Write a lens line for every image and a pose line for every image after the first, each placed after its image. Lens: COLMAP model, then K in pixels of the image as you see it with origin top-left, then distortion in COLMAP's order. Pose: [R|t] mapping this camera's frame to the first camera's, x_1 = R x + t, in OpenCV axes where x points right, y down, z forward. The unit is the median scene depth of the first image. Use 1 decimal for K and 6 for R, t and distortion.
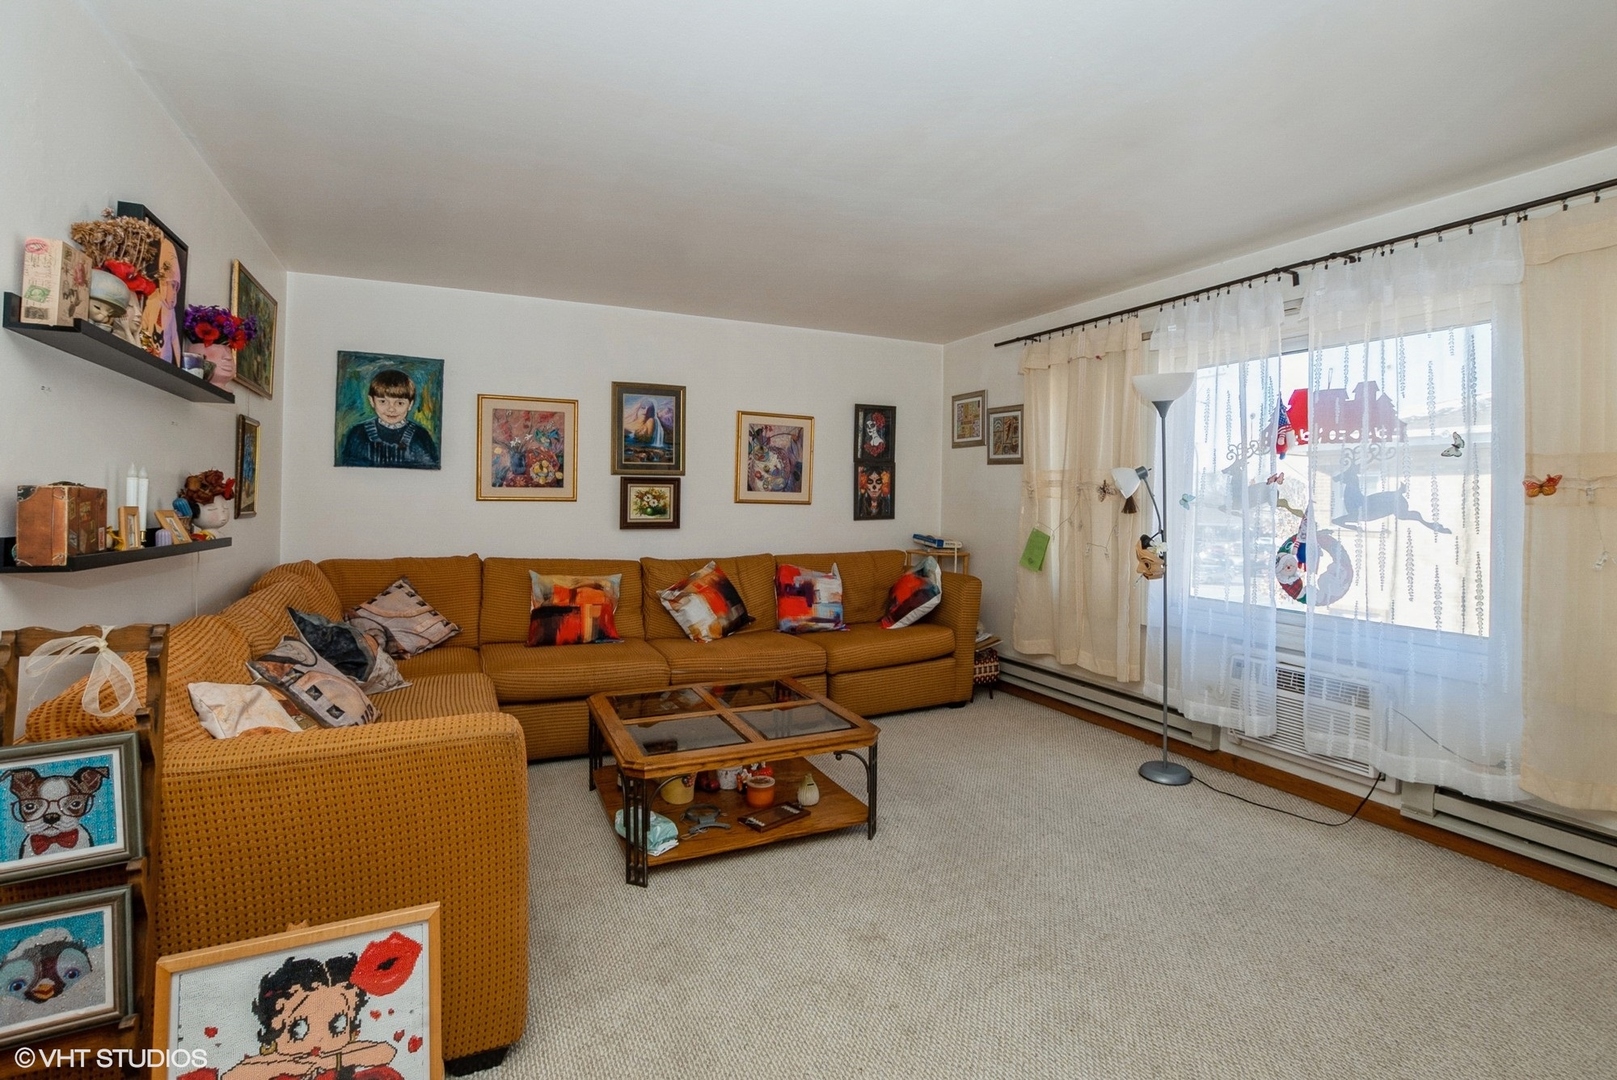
lens RADIAL K [[724.5, 0, 806.1], [0, 724.5, 500.6], [0, 0, 1]] dist [-0.028672, 0.005369]
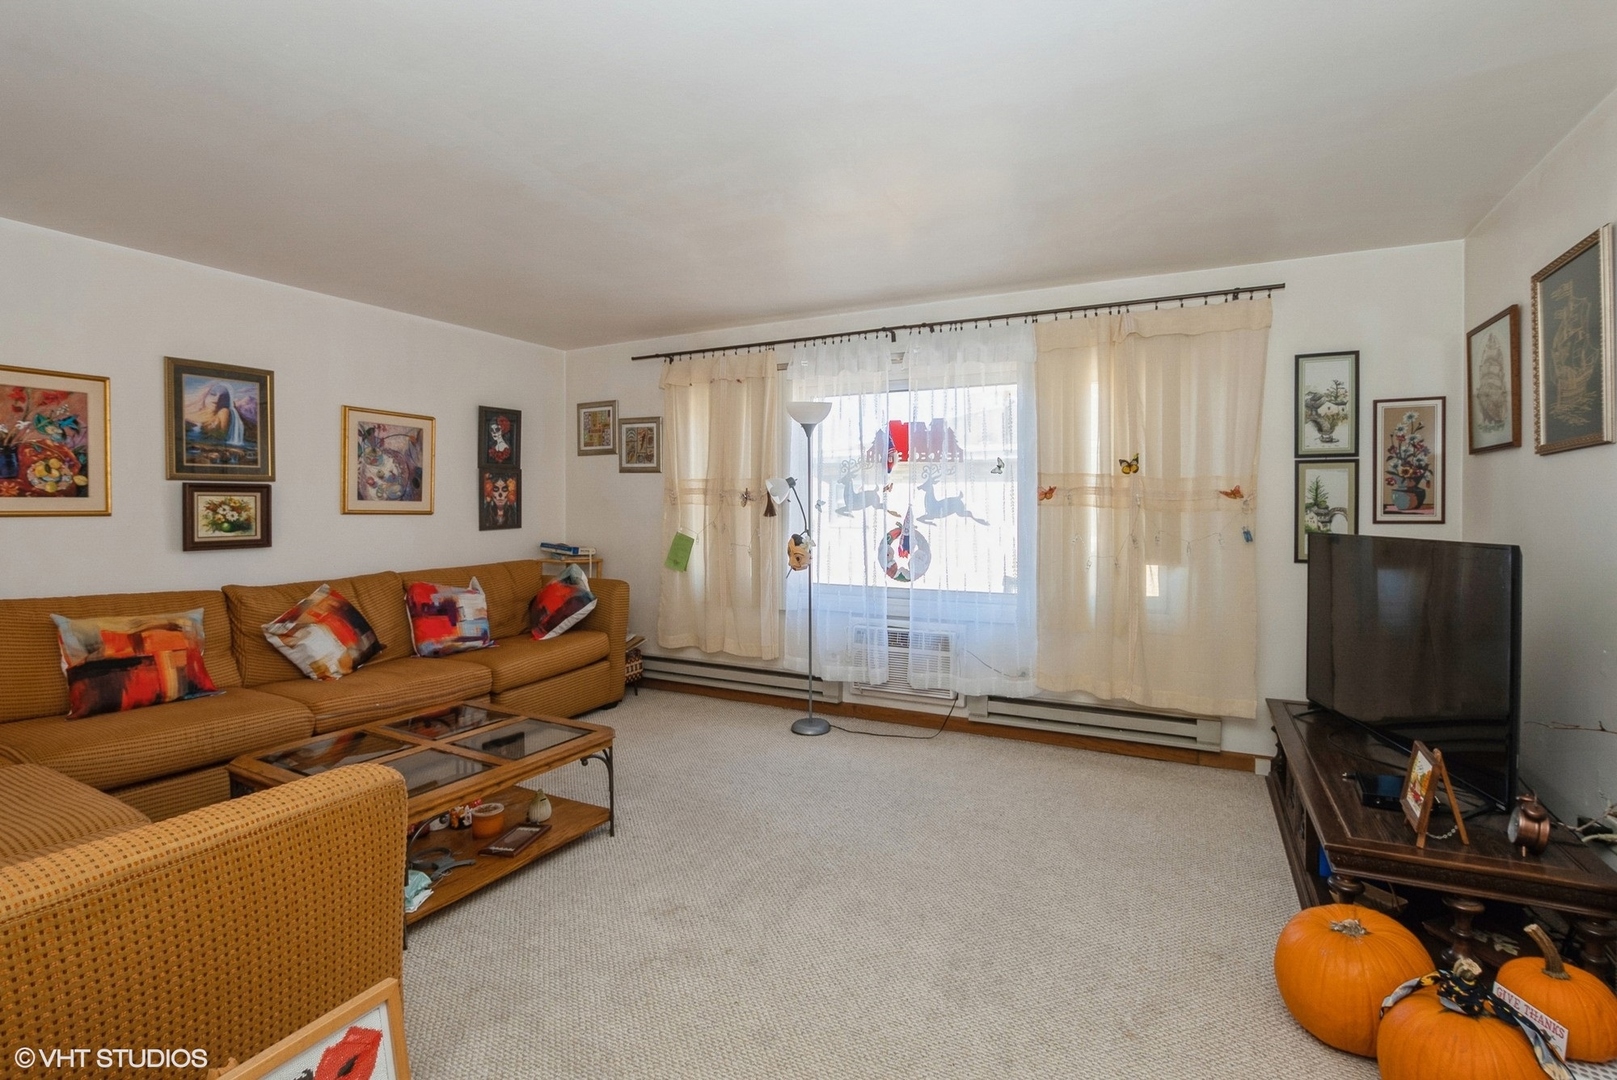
lens RADIAL K [[724.5, 0, 806.9], [0, 724.5, 522.7], [0, 0, 1]] dist [-0.028672, 0.005369]
pose [[0.809909, -0.025079, 0.586020, -0.225813], [0.012431, 0.999595, 0.025598, -0.002343], [-0.586424, -0.013447, 0.809892, 0.004392]]
